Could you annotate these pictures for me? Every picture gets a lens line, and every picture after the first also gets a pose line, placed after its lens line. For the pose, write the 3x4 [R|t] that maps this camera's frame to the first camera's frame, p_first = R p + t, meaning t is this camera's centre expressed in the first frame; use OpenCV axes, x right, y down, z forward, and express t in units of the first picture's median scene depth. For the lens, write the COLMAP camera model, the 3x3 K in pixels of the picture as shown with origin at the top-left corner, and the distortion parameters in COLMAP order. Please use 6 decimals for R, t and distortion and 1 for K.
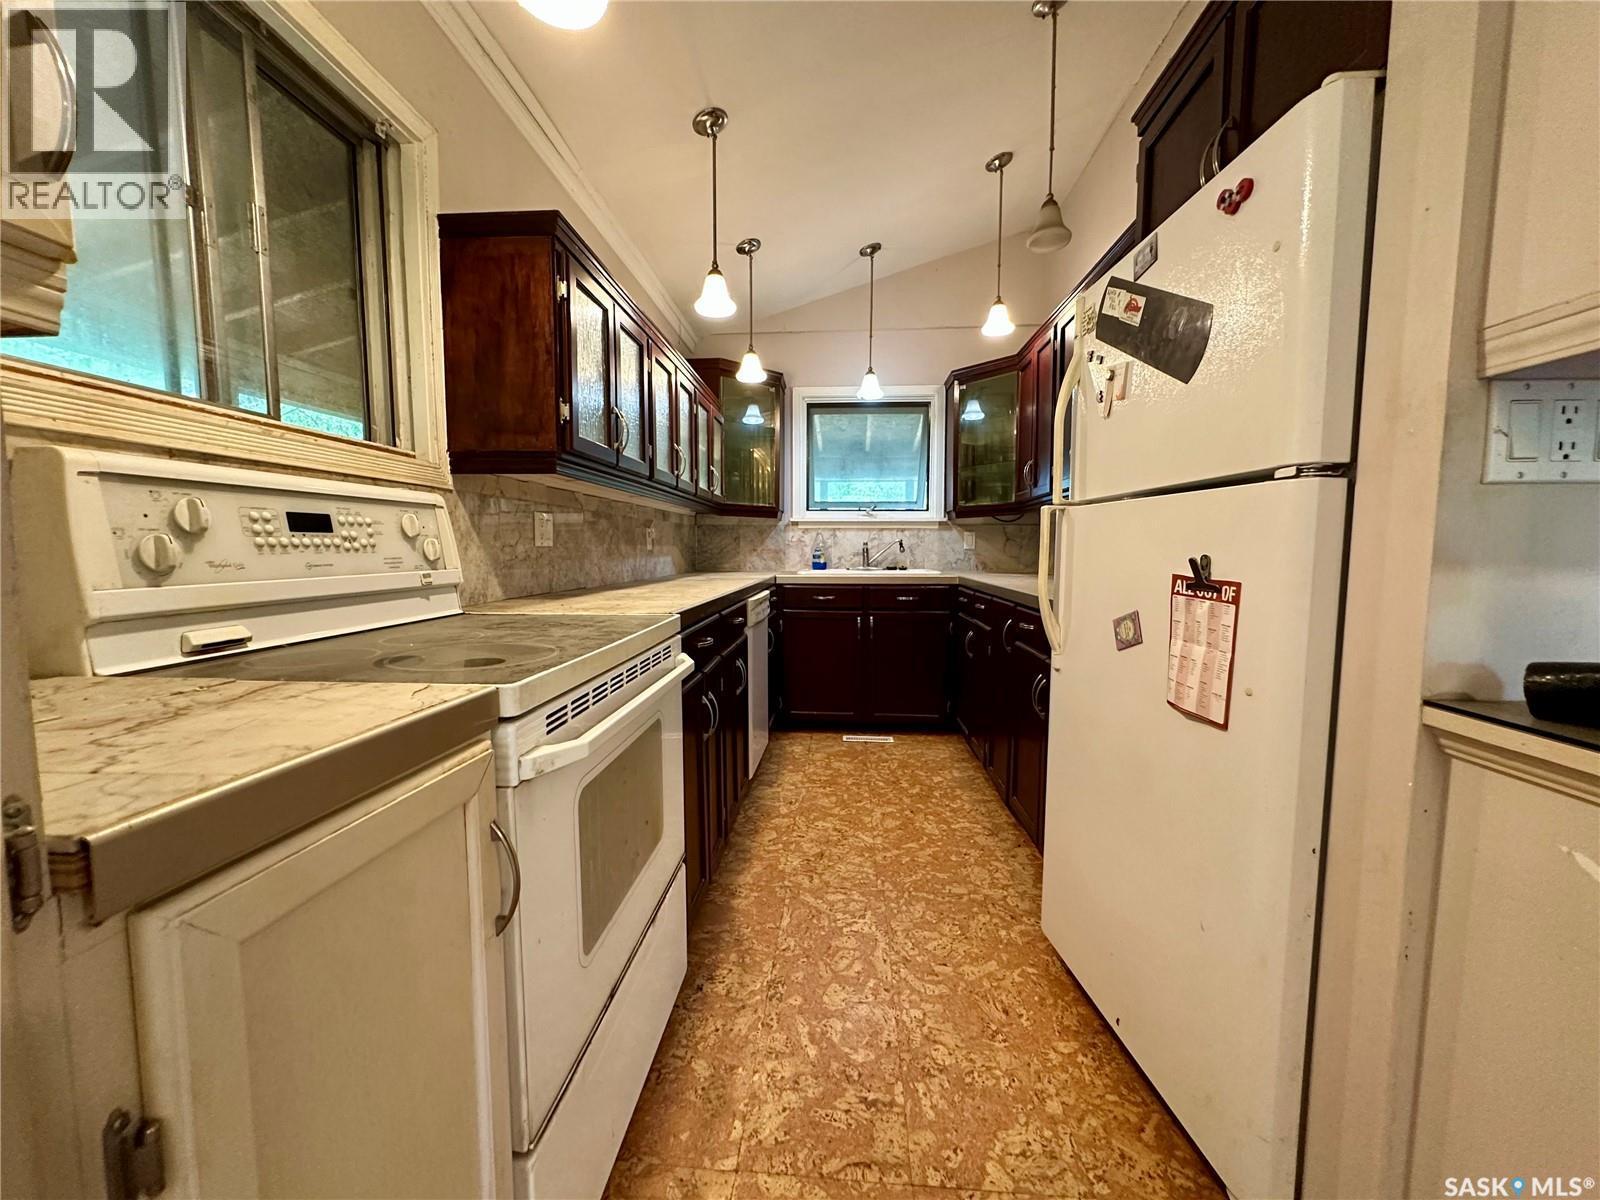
lens RADIAL K [[643.8, 0, 802.1], [0, 643.8, 601.7], [0, 0, 1]] dist [-0.000798, 0.000715]
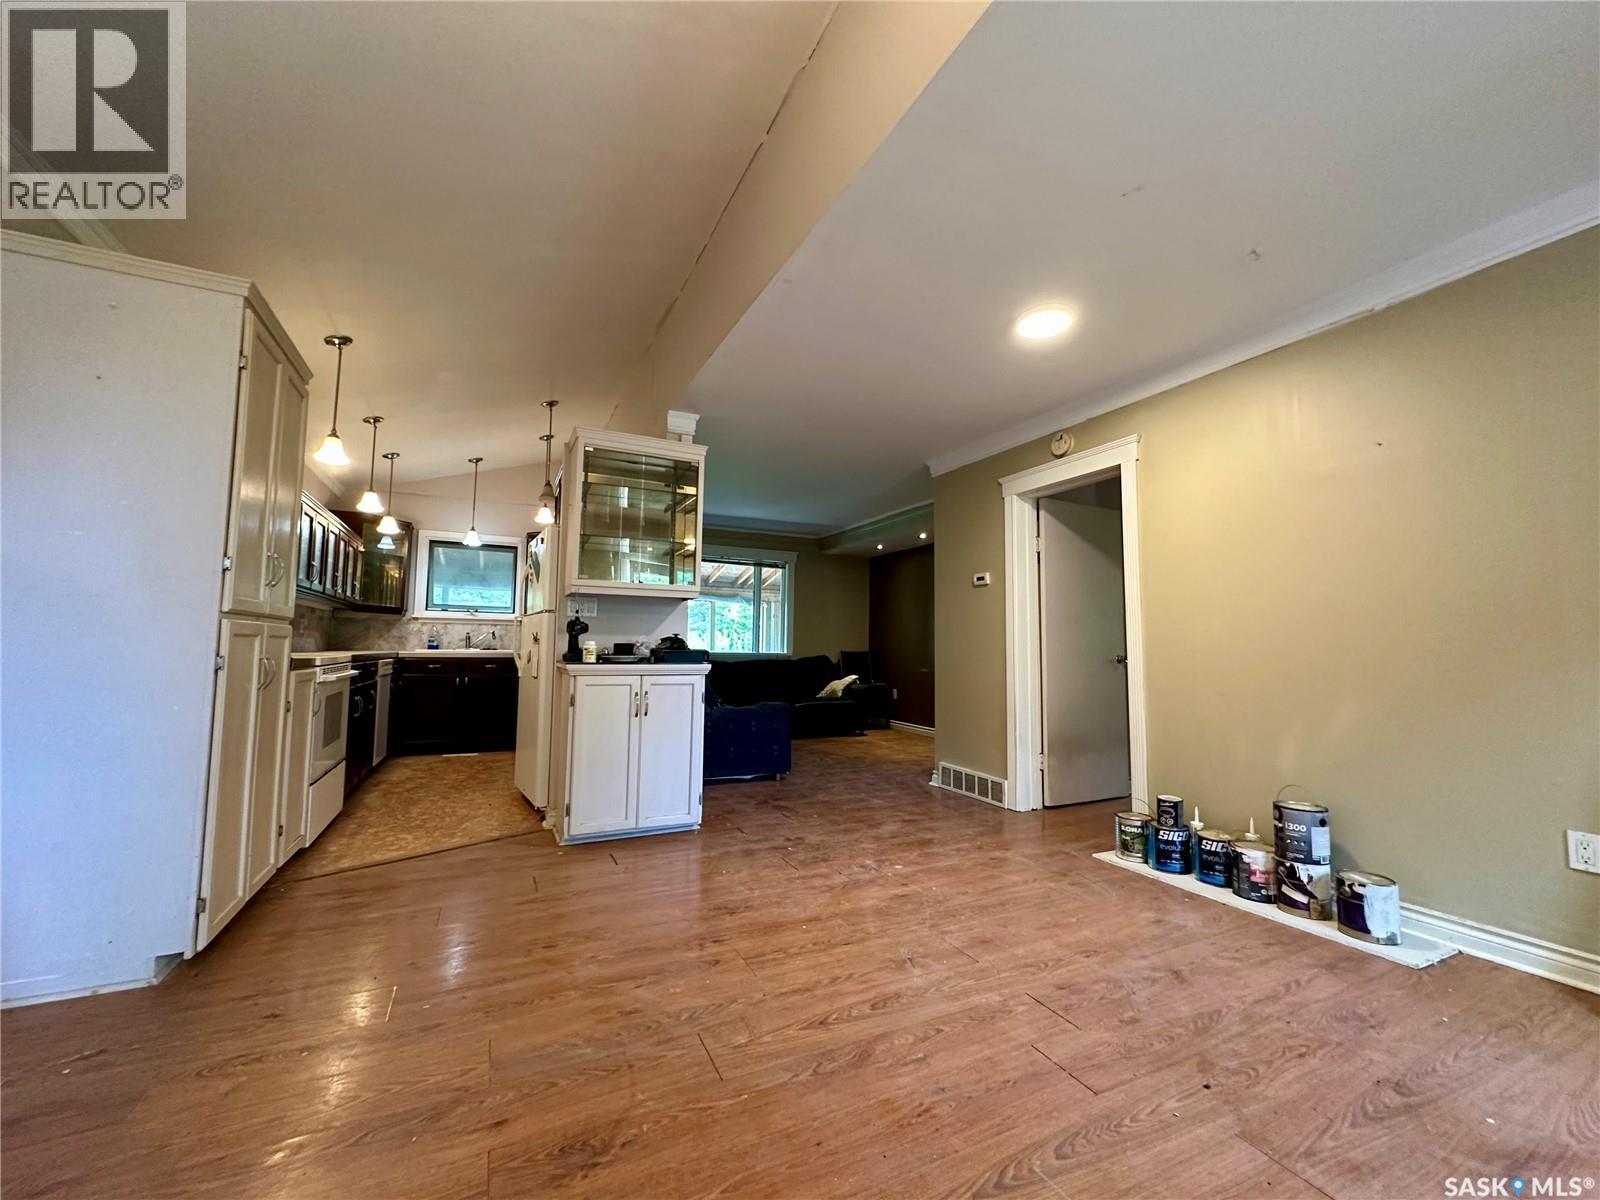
lens RADIAL K [[643.8, 0, 801.6], [0, 643.8, 600.0], [0, 0, 1]] dist [-0.000798, 0.000715]
pose [[0.870656, 0.046291, 0.489709, 0.035308], [0.029944, 0.988728, -0.146699, 0.081774], [-0.490980, 0.142388, 0.859456, -0.732274]]
